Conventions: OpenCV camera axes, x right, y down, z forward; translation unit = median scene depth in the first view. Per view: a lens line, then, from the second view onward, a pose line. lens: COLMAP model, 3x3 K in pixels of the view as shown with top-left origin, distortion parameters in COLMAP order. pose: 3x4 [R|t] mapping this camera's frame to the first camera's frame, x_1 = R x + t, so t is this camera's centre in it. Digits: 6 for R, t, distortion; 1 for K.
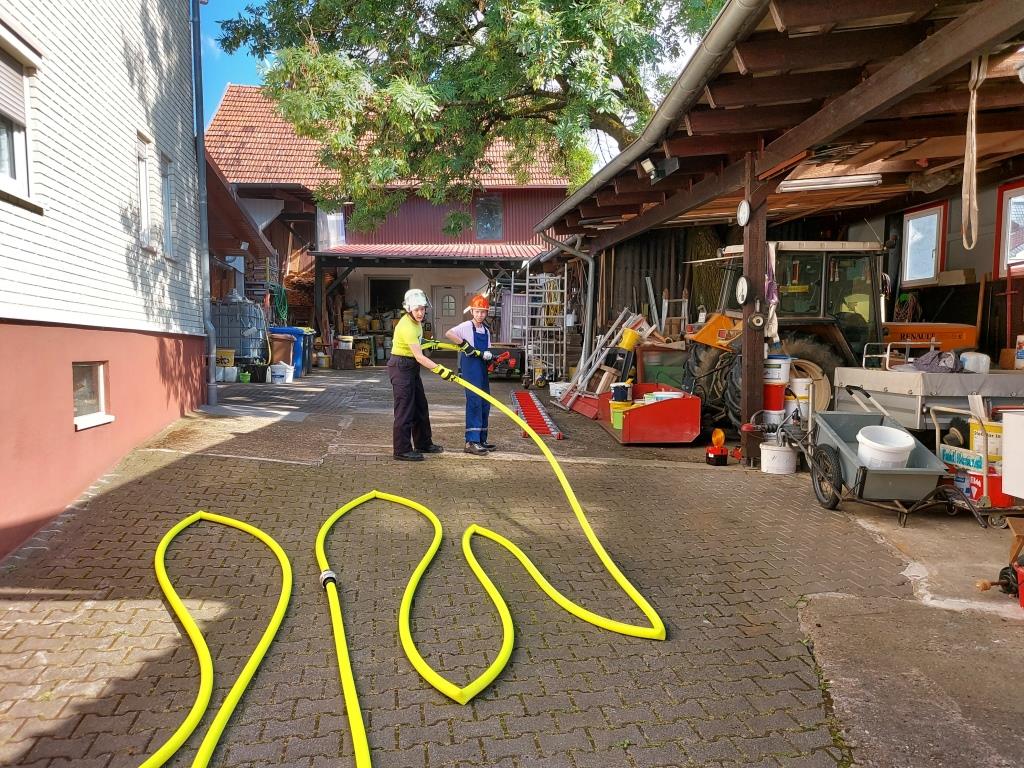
lens RADIAL K [[755.2, 0, 508.7], [0, 755.2, 388.1], [0, 0, 1]] dist [0.070505, -0.070526]
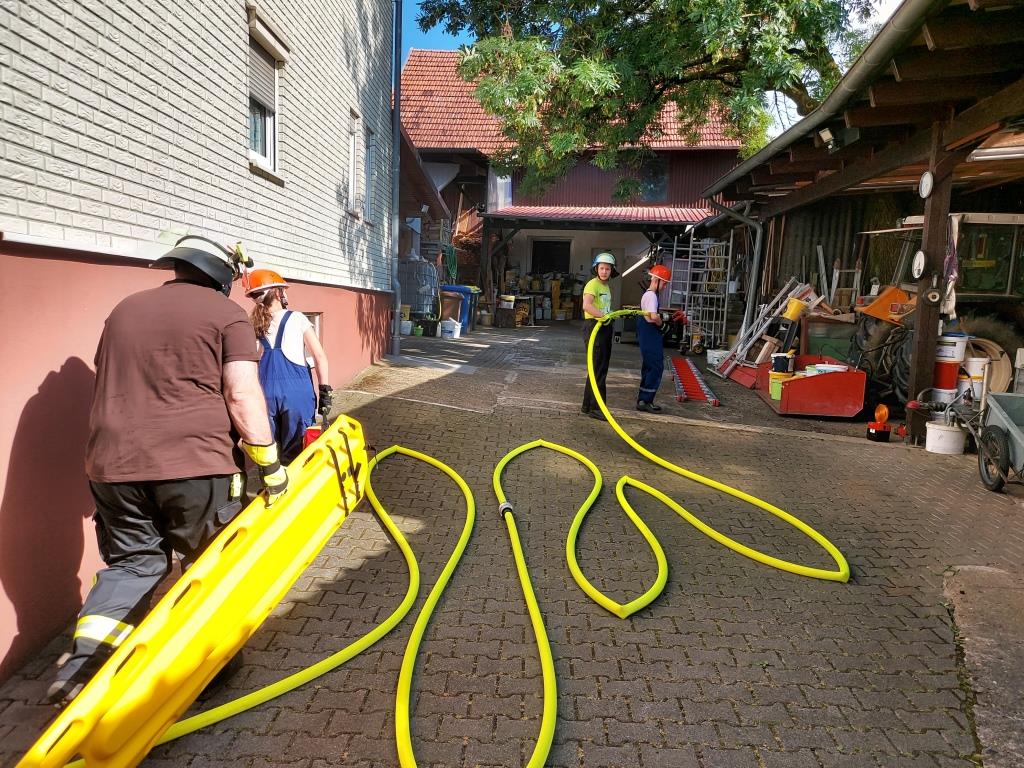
lens RADIAL K [[760.3, 0, 526.2], [0, 760.3, 387.0], [0, 0, 1]] dist [0.080615, -0.089121]
pose [[0.983409, 0.057923, -0.171905, -0.009059], [-0.049552, 0.997386, 0.052595, 0.000894], [0.174502, -0.043204, 0.983709, -0.067403]]
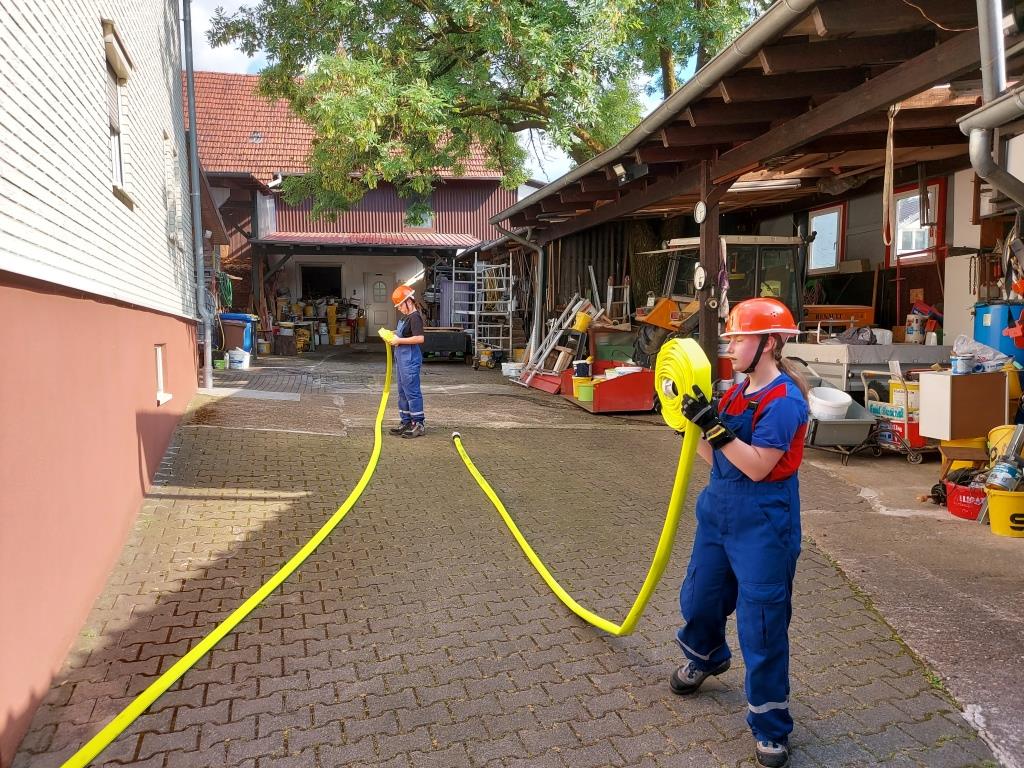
lens RADIAL K [[746.0, 0, 513.1], [0, 746.0, 389.8], [0, 0, 1]] dist [0.072727, -0.069540]
pose [[0.989557, -0.022797, 0.142329, -0.143850], [0.019714, 0.999540, 0.023034, 0.011526], [-0.142788, -0.019987, 0.989551, -0.108617]]
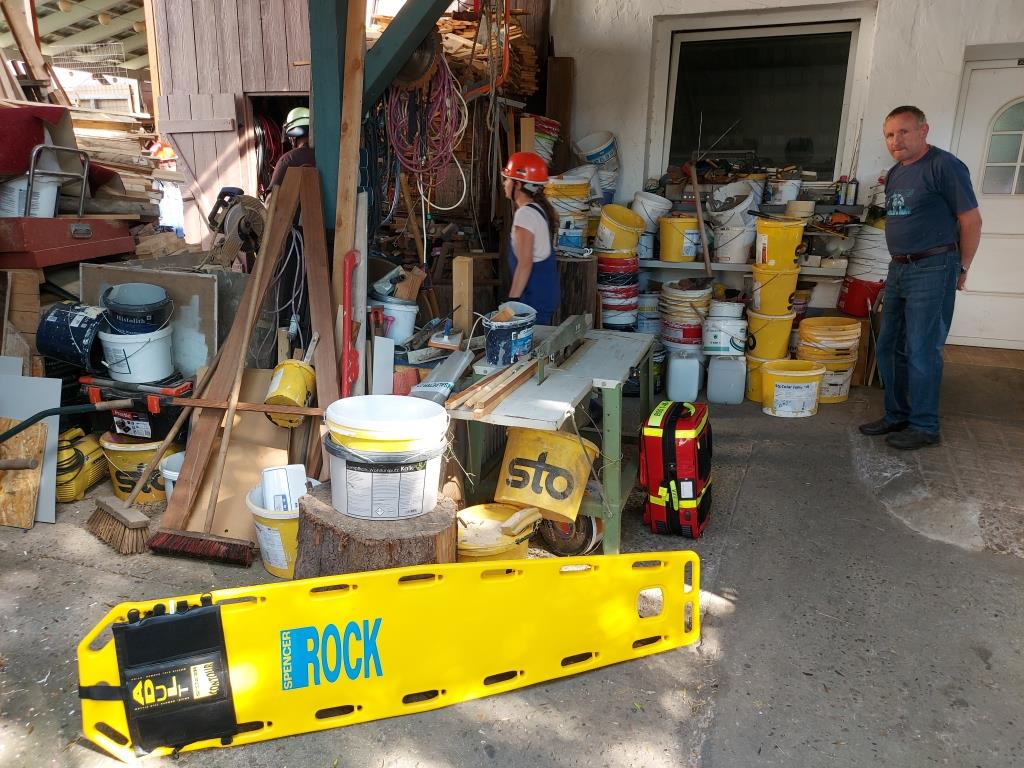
lens RADIAL K [[748.5, 0, 516.5], [0, 748.5, 384.7], [0, 0, 1]] dist [0.070490, -0.066617]
pose [[0.912571, 0.119441, -0.391086, -0.354538], [-0.041887, 0.978664, 0.201153, -0.237078], [0.406767, -0.167185, 0.898103, 2.156683]]
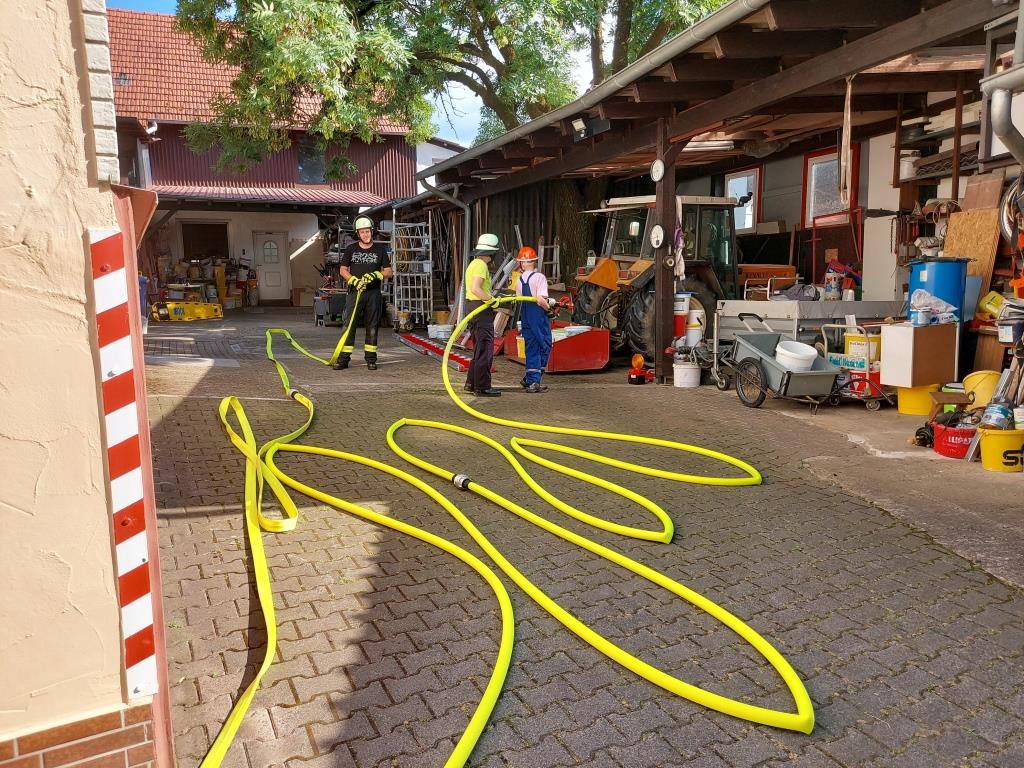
lens RADIAL K [[746.0, 0, 513.1], [0, 746.0, 389.8], [0, 0, 1]] dist [0.072727, -0.069540]
pose [[0.949363, -0.057645, 0.308848, -0.276822], [0.035815, 0.996472, 0.075894, 0.013363], [-0.312134, -0.060990, 0.948078, -0.059445]]
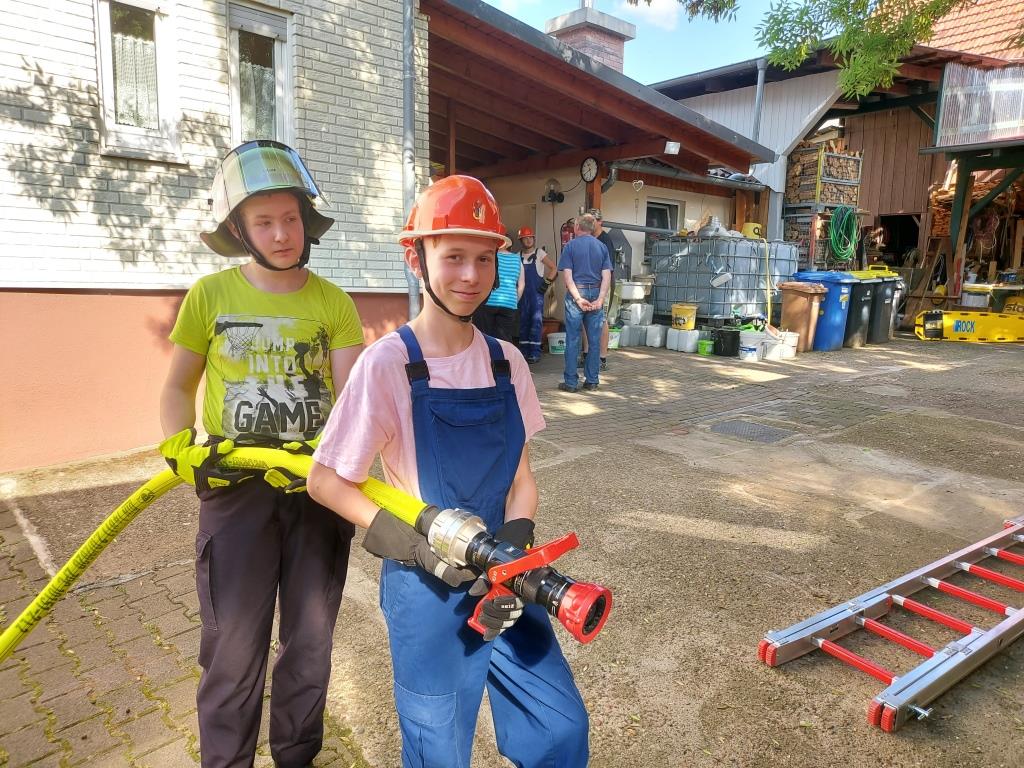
lens RADIAL K [[748.5, 0, 516.5], [0, 748.5, 384.7], [0, 0, 1]] dist [0.070490, -0.066617]
pose [[0.554479, 0.135880, -0.821029, 0.215483], [-0.070324, 0.990702, 0.116467, -0.083563], [0.829221, -0.006841, 0.558879, 0.855651]]
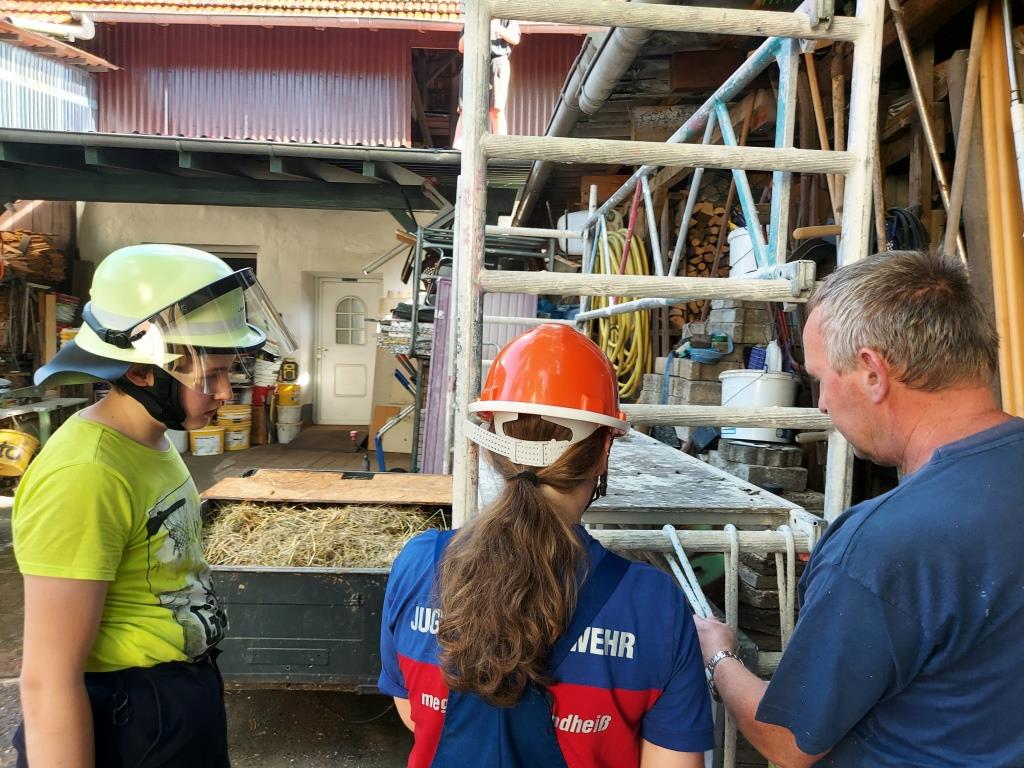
lens RADIAL K [[775.4, 0, 512.0], [0, 775.4, 384.0], [0, 0, 1]] dist [0.077348, -0.071908]
pose [[0.999525, 0.020584, -0.022940, 0.065876], [-0.021378, 0.999161, -0.034924, -0.177005], [0.022202, 0.035398, 0.999127, 1.662172]]
